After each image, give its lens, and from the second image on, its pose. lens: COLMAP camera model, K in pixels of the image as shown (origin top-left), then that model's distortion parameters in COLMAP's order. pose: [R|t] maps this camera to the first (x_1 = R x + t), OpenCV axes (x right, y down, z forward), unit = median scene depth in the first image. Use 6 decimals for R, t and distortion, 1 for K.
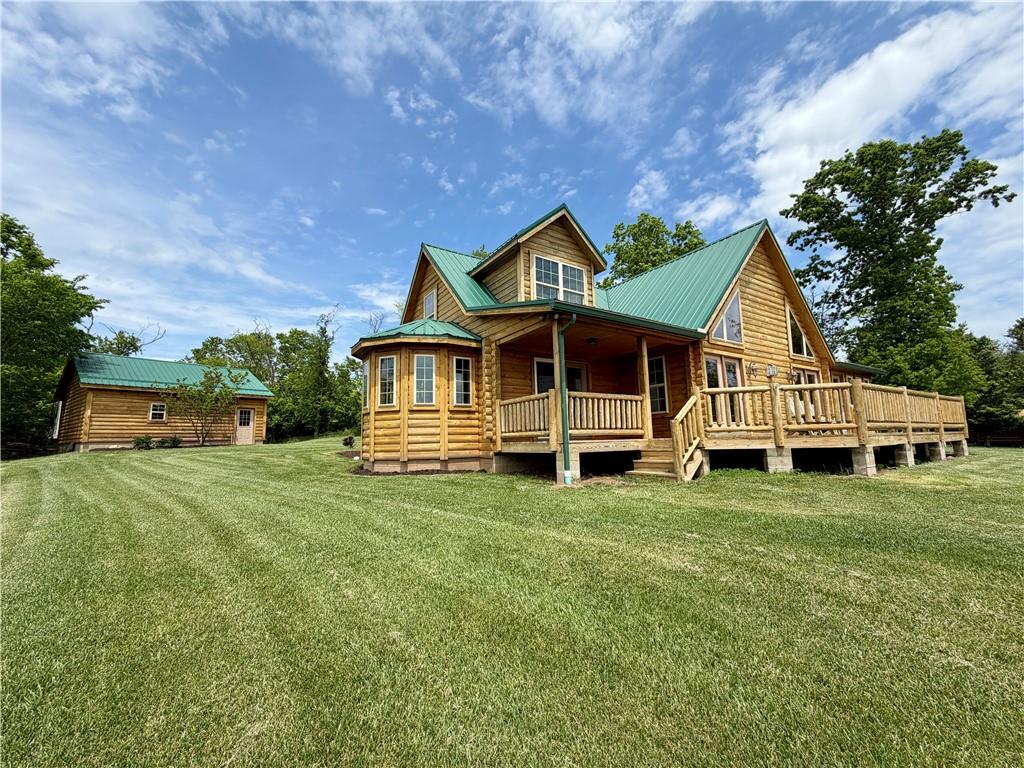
lens RADIAL K [[455.6, 0, 511.8], [0, 455.6, 379.6], [0, 0, 1]] dist [-0.001422, -0.000404]
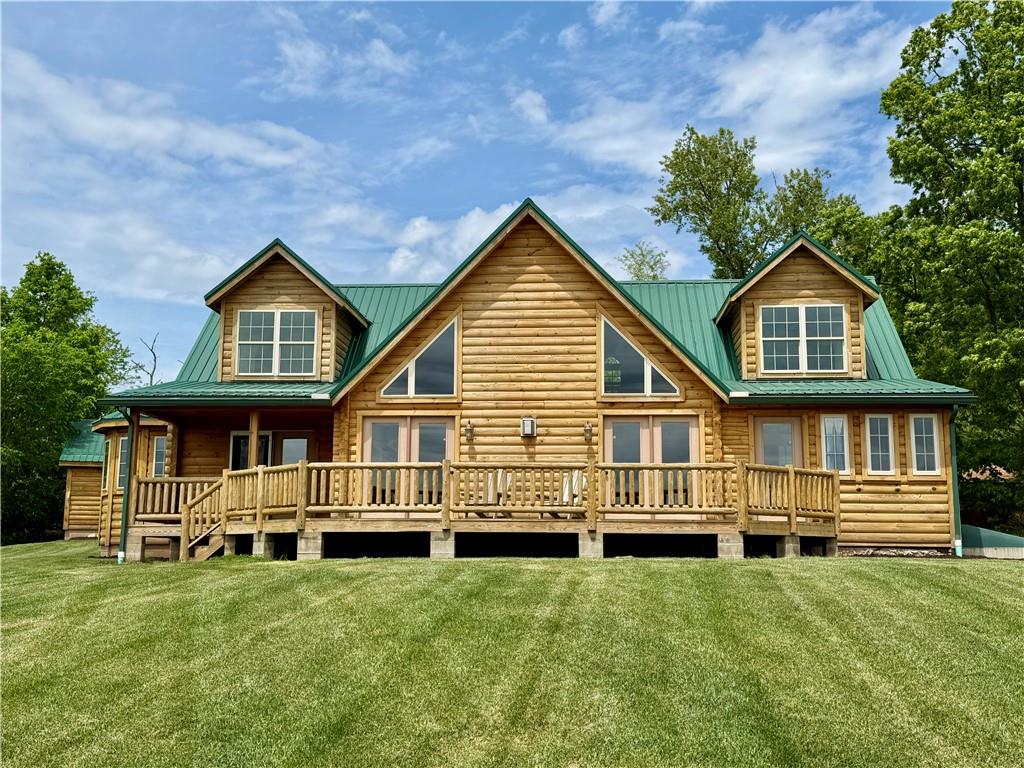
lens RADIAL K [[1121.2, 0, 512.0], [0, 1121.2, 384.0], [0, 0, 1]] dist [0.213982, -0.007199]
pose [[0.804591, -0.066509, -0.590093, 1.607789], [0.064994, 0.997601, -0.023819, -0.045448], [0.590261, -0.019188, 0.806984, -0.406393]]
